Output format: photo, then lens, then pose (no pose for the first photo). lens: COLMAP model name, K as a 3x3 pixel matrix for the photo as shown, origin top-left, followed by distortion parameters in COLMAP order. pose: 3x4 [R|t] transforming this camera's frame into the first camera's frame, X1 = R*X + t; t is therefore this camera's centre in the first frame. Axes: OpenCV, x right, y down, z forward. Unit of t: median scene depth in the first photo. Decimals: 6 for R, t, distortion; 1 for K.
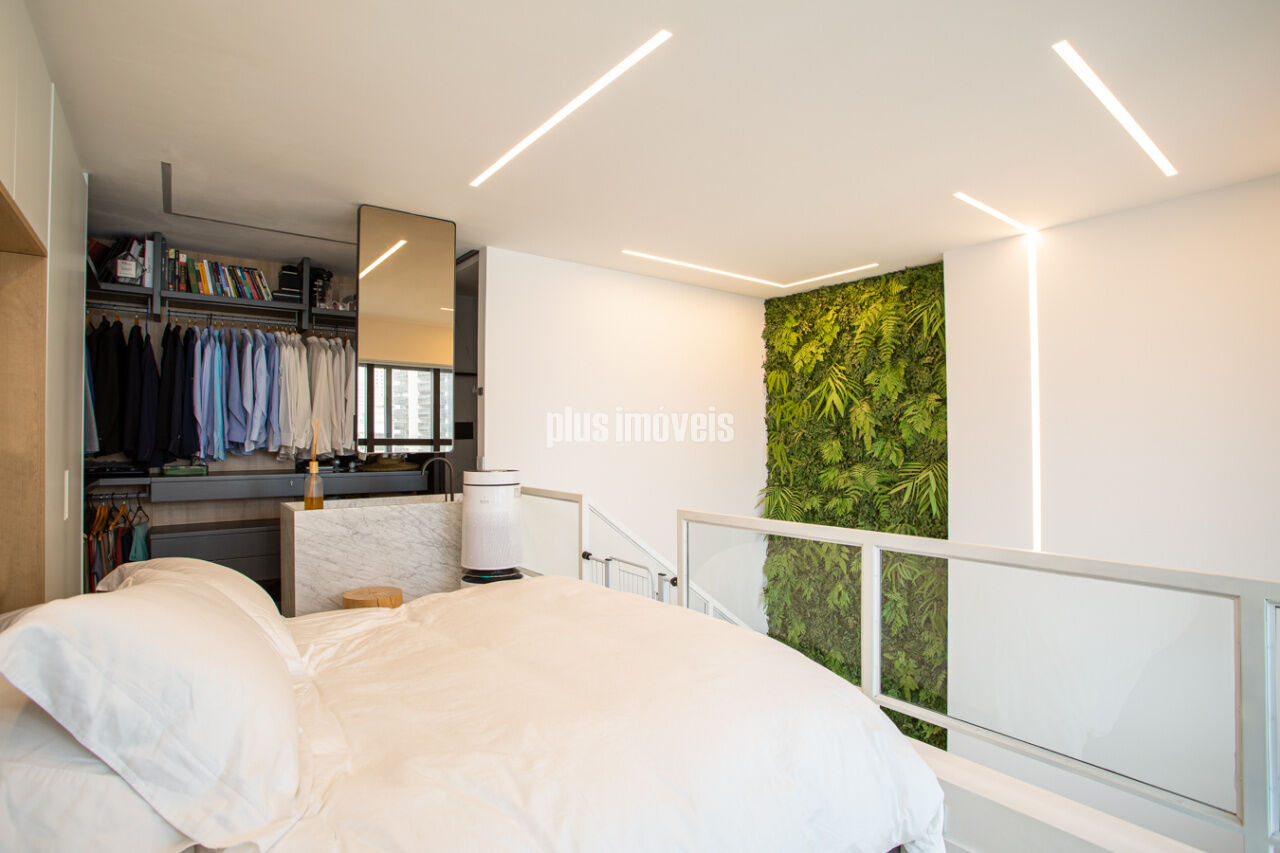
lens RADIAL K [[619.8, 0, 646.2], [0, 619.8, 425.7], [0, 0, 1]] dist [-0.014713, -0.000028]
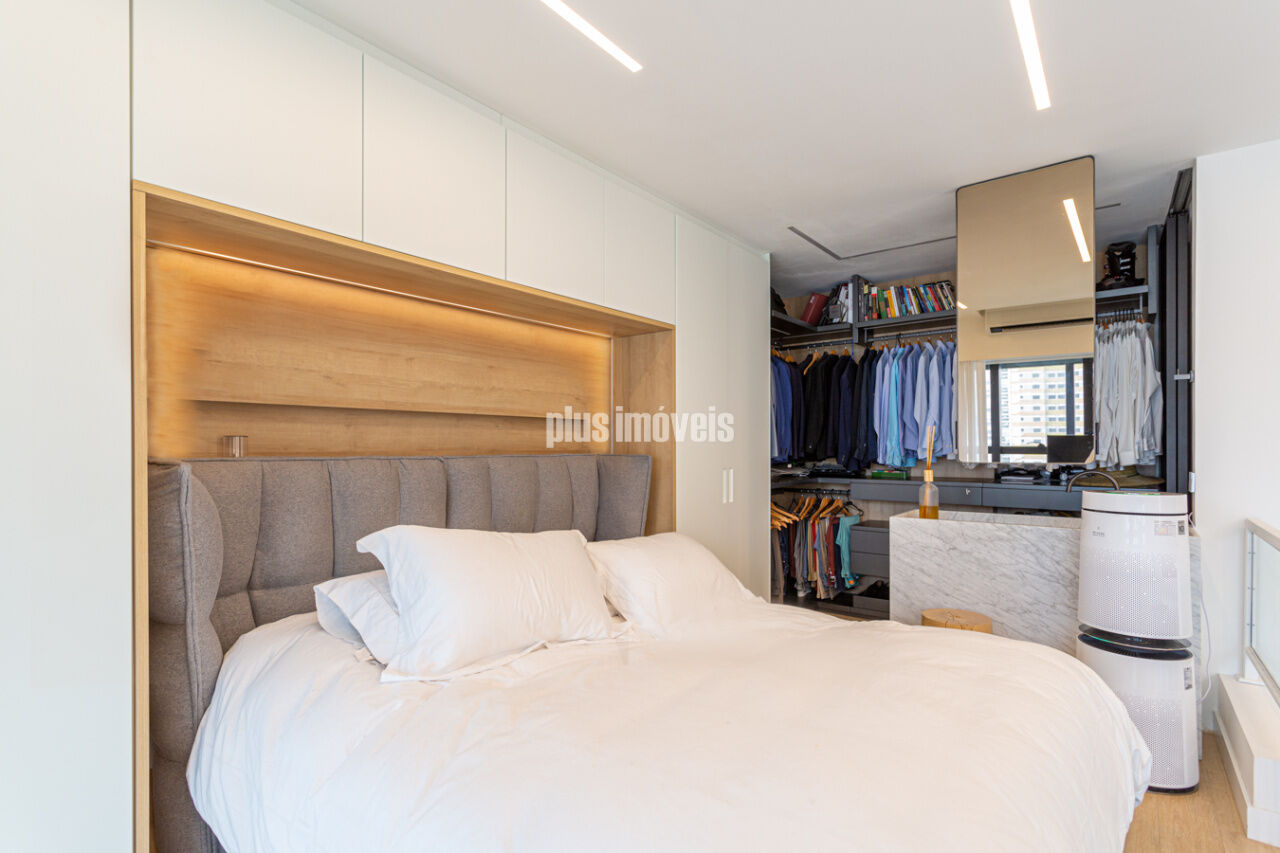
lens RADIAL K [[624.5, 0, 639.5], [0, 624.5, 446.2], [0, 0, 1]] dist [-0.000901, -0.000072]
pose [[0.247302, -0.002364, -0.968935, 0.291820], [0.021567, 0.999763, 0.003066, 0.007265], [0.968698, -0.021656, 0.247295, 0.290686]]
